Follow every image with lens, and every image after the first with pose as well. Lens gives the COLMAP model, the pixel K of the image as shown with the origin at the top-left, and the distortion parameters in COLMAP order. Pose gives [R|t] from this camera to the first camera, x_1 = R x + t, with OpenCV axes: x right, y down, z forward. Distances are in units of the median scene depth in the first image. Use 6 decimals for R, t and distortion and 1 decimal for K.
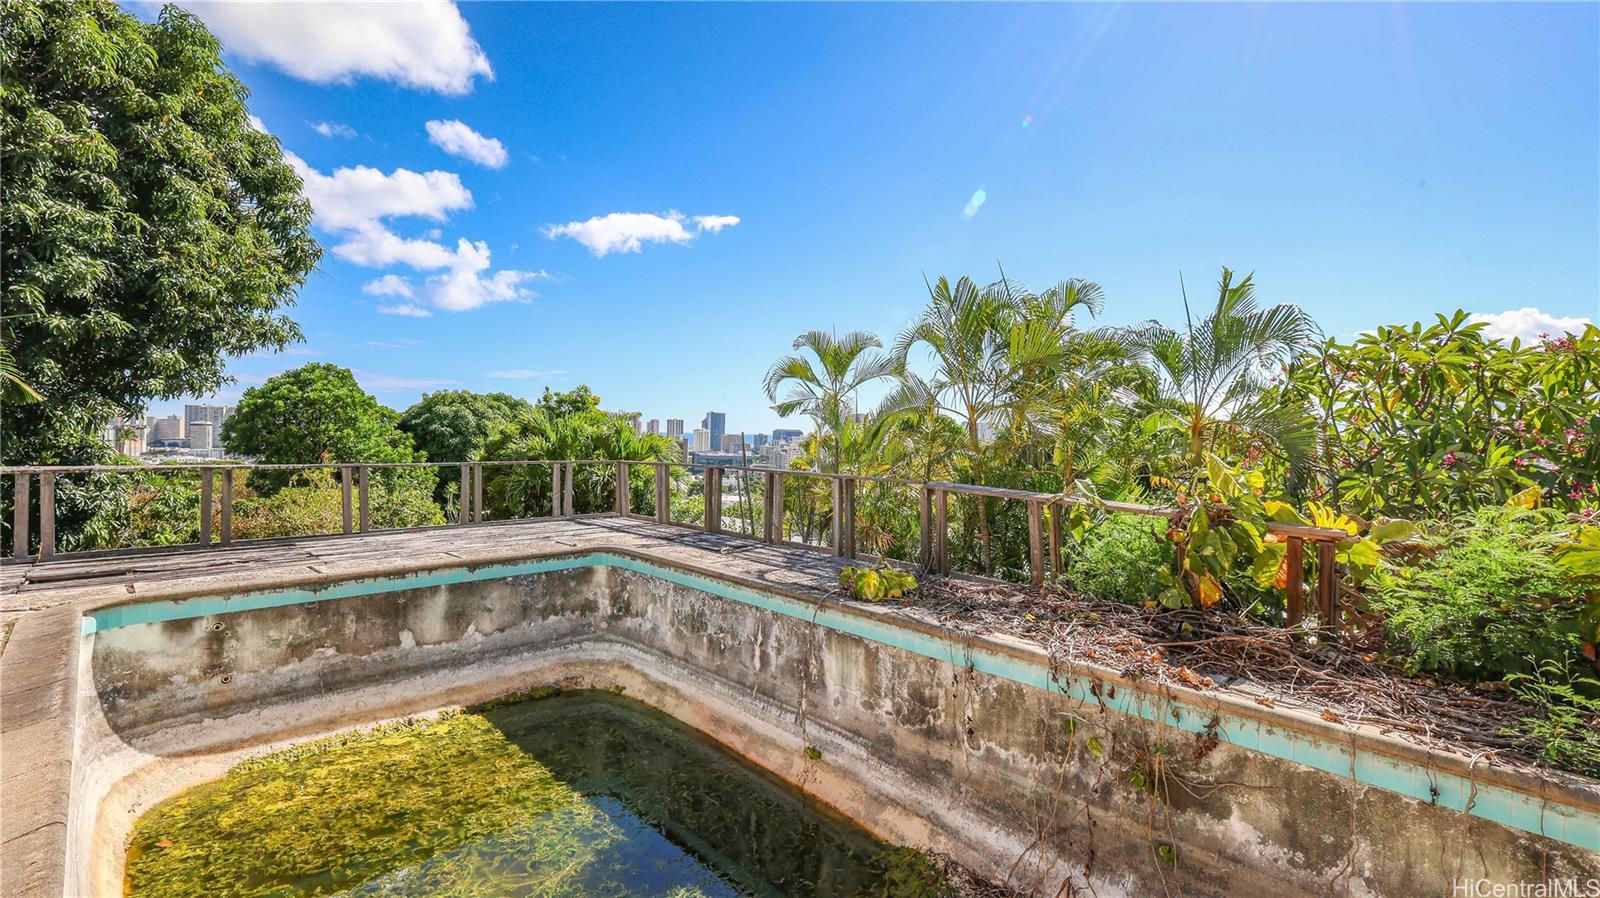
lens RADIAL K [[703.7, 0, 800.4], [0, 703.7, 445.6], [0, 0, 1]] dist [0.004671, 0.000384]
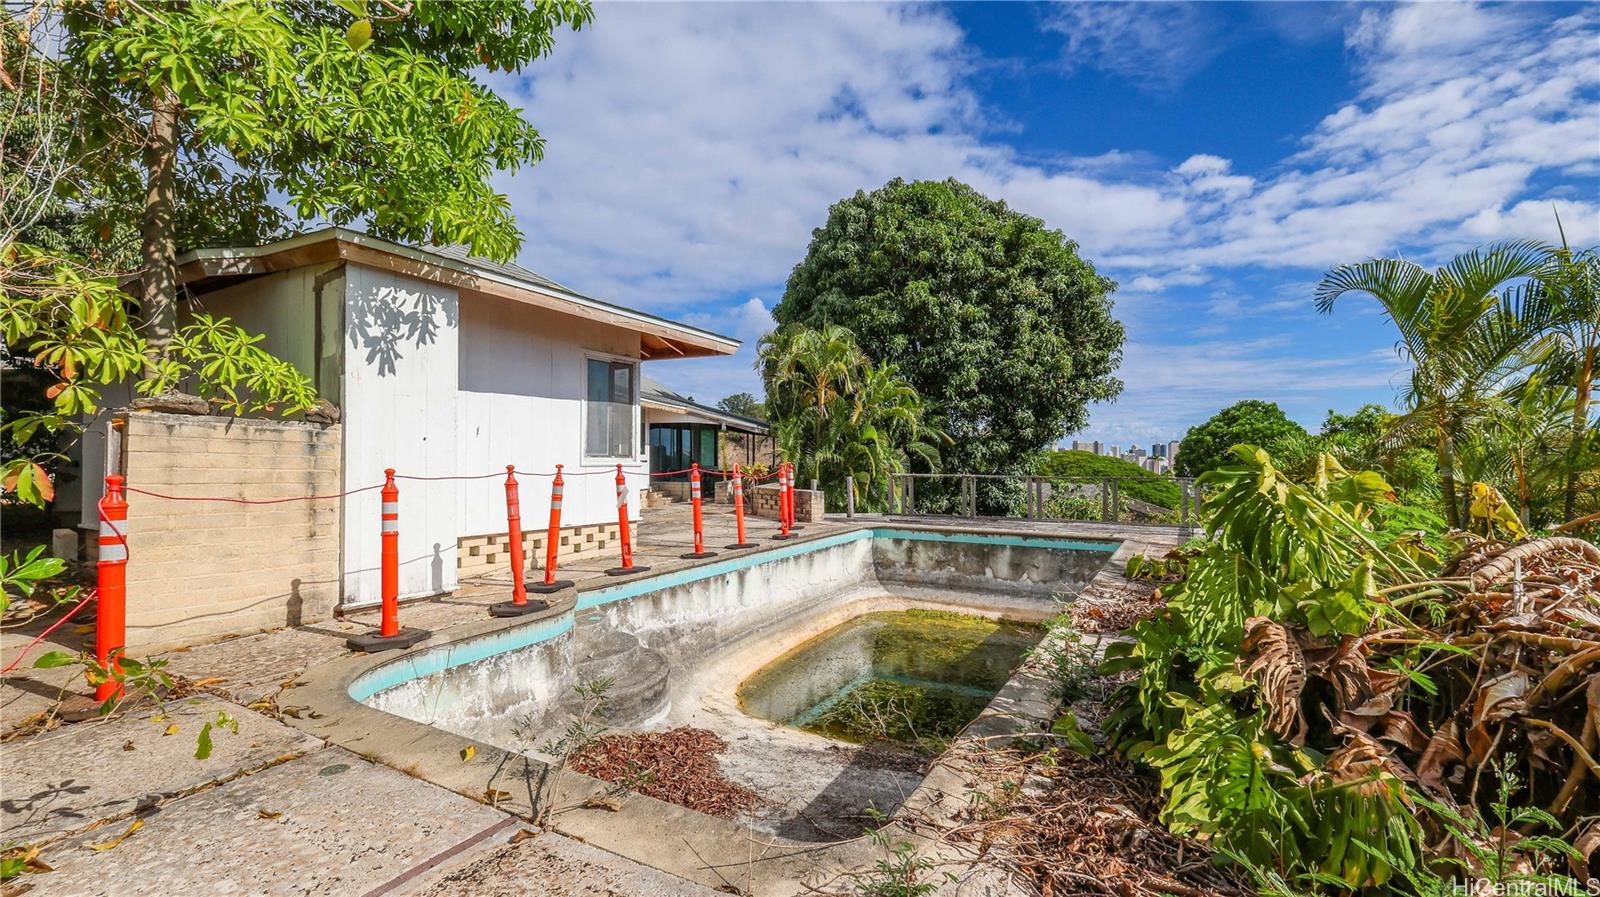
lens RADIAL K [[703.7, 0, 800.5], [0, 703.7, 453.2], [0, 0, 1]] dist [0.004671, 0.000384]
pose [[0.250571, -0.027187, -0.967716, 1.026291], [-0.008290, 0.999509, -0.030227, 0.034995], [0.968063, 0.015596, 0.250223, 0.103244]]
